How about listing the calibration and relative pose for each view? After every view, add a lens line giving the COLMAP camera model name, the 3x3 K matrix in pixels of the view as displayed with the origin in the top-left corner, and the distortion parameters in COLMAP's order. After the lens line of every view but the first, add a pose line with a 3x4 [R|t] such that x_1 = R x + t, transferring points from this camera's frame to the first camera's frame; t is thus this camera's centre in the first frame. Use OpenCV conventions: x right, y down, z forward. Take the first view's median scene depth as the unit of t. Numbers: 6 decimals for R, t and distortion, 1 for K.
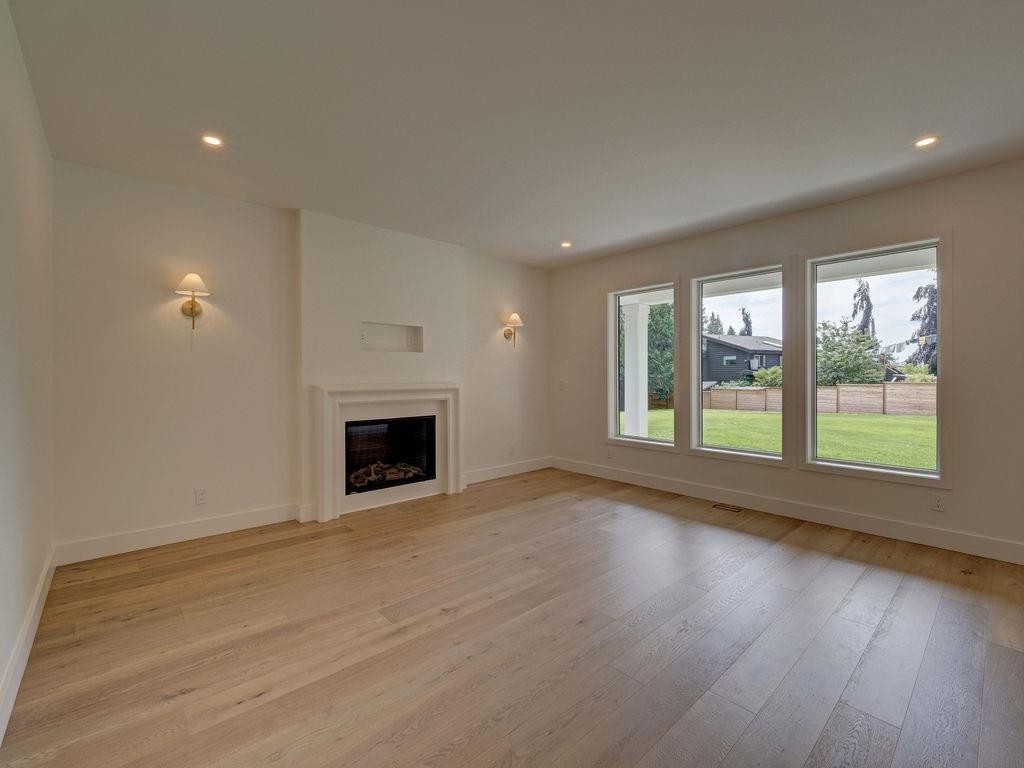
lens RADIAL K [[442.6, 0, 512.0], [0, 442.6, 384.0], [0, 0, 1]] dist [-0.000704, 0.000045]
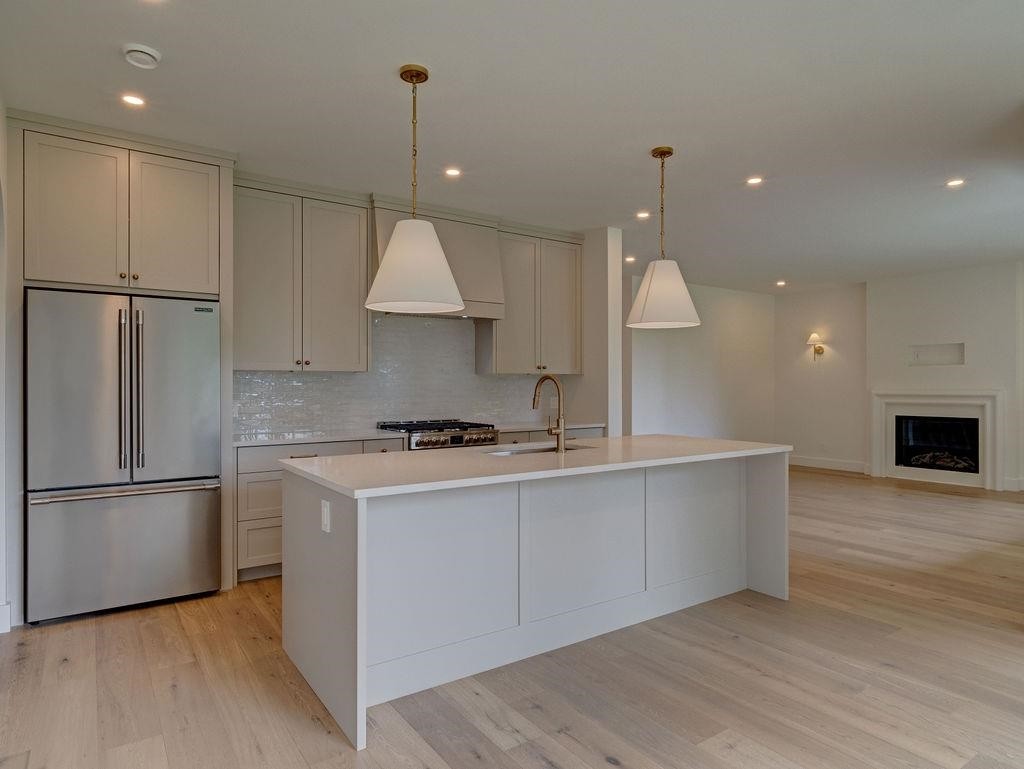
lens RADIAL K [[628.9, 0, 525.9], [0, 628.9, 370.2], [0, 0, 1]] dist [0.000821, 0.001401]
pose [[-0.114348, -0.022763, -0.993180, 1.743512], [-0.016638, 0.999641, -0.020995, -0.000732], [0.993301, 0.014124, -0.114685, 0.014662]]
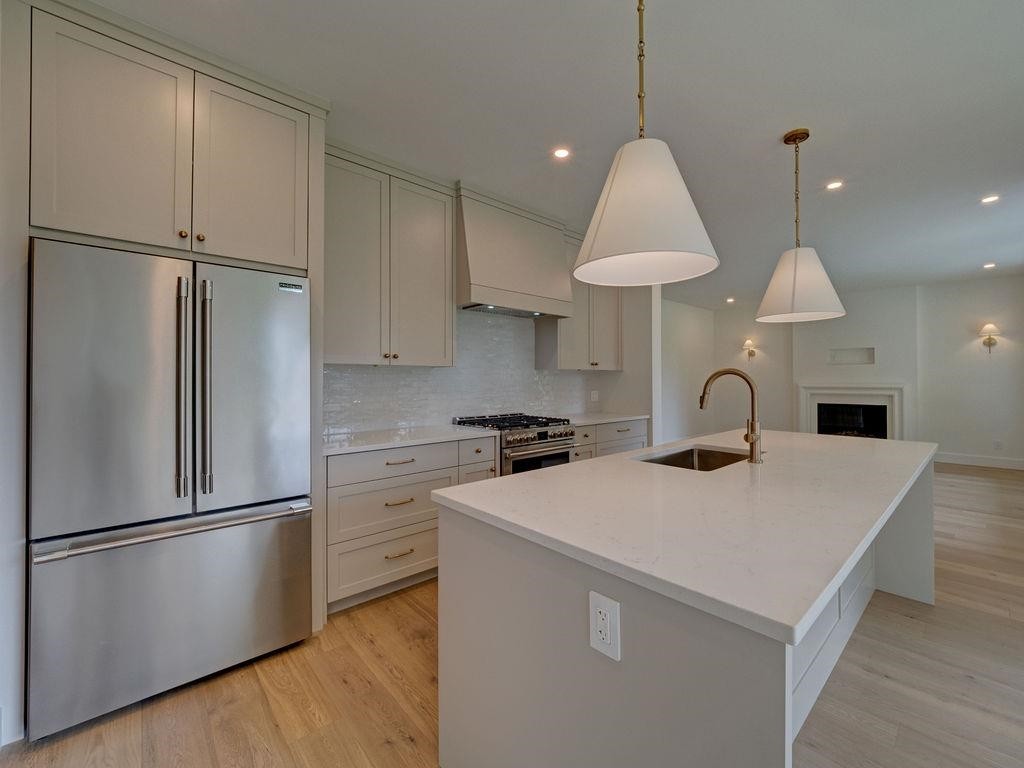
lens RADIAL K [[441.7, 0, 528.7], [0, 441.7, 366.9], [0, 0, 1]] dist [-0.008848, 0.000180]
pose [[0.006920, -0.028030, -0.999583, 1.436646], [-0.016305, 0.999471, -0.028139, 0.002627], [0.999843, 0.016492, 0.006459, -0.250552]]
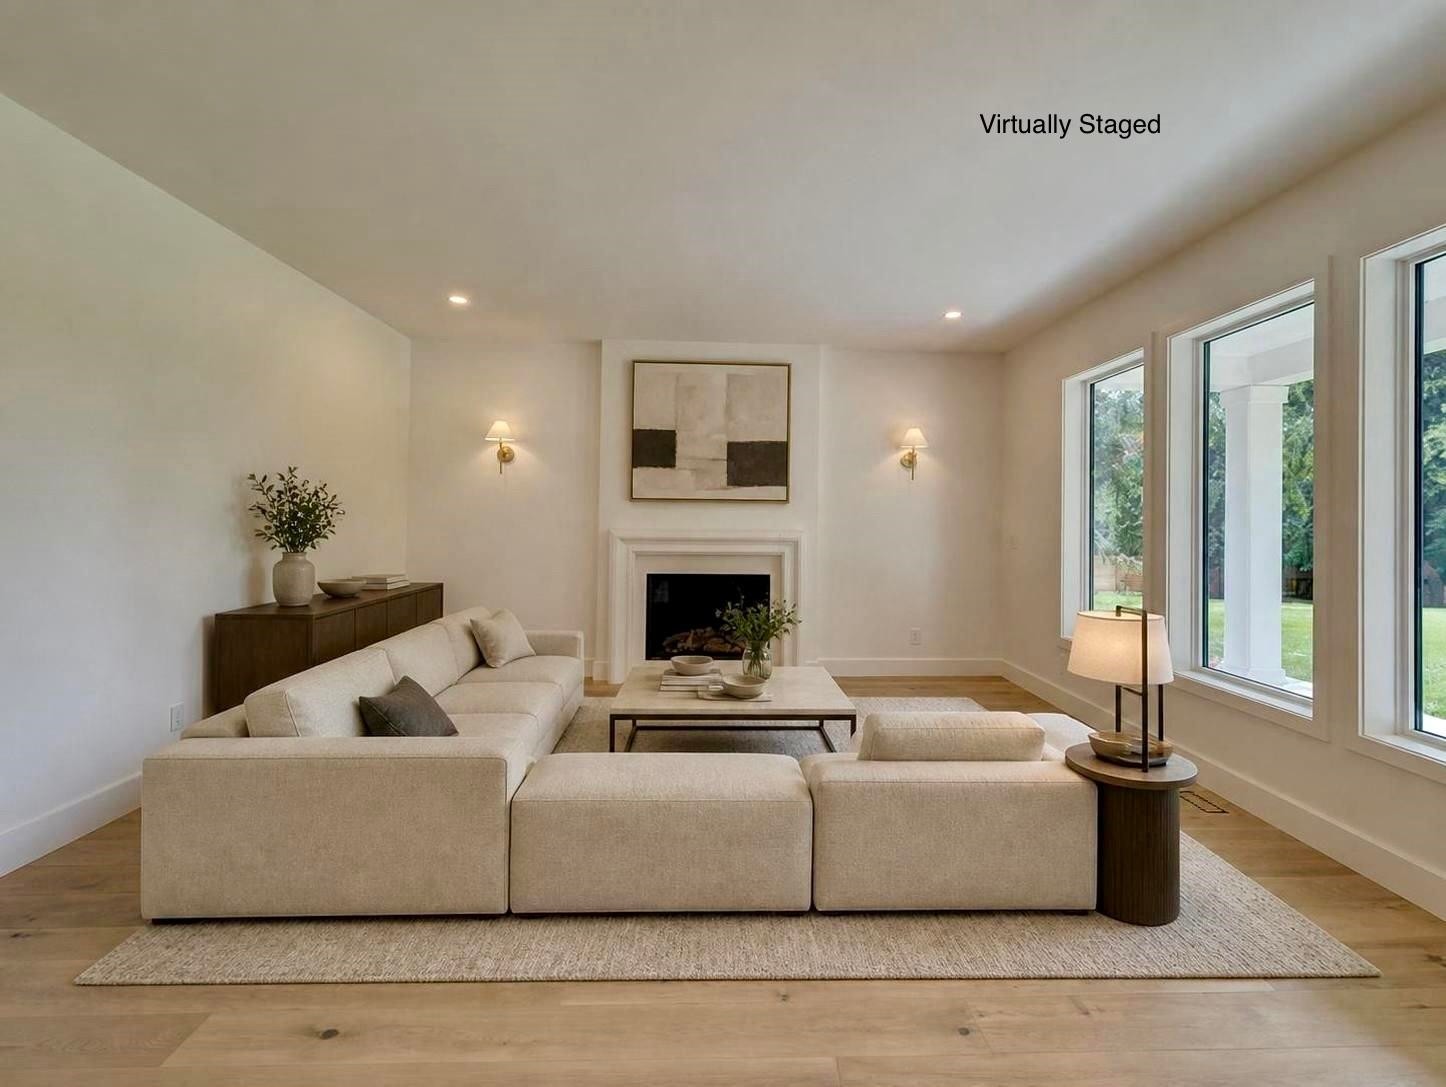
lens RADIAL K [[623.8, 0, 746.6], [0, 623.8, 519.4], [0, 0, 1]] dist [-0.008848, 0.000180]
pose [[0.786308, 0.004760, -0.617816, 0.491896], [-0.025914, 0.999344, -0.025282, 0.005048], [0.617291, 0.035889, 0.785916, 0.154045]]
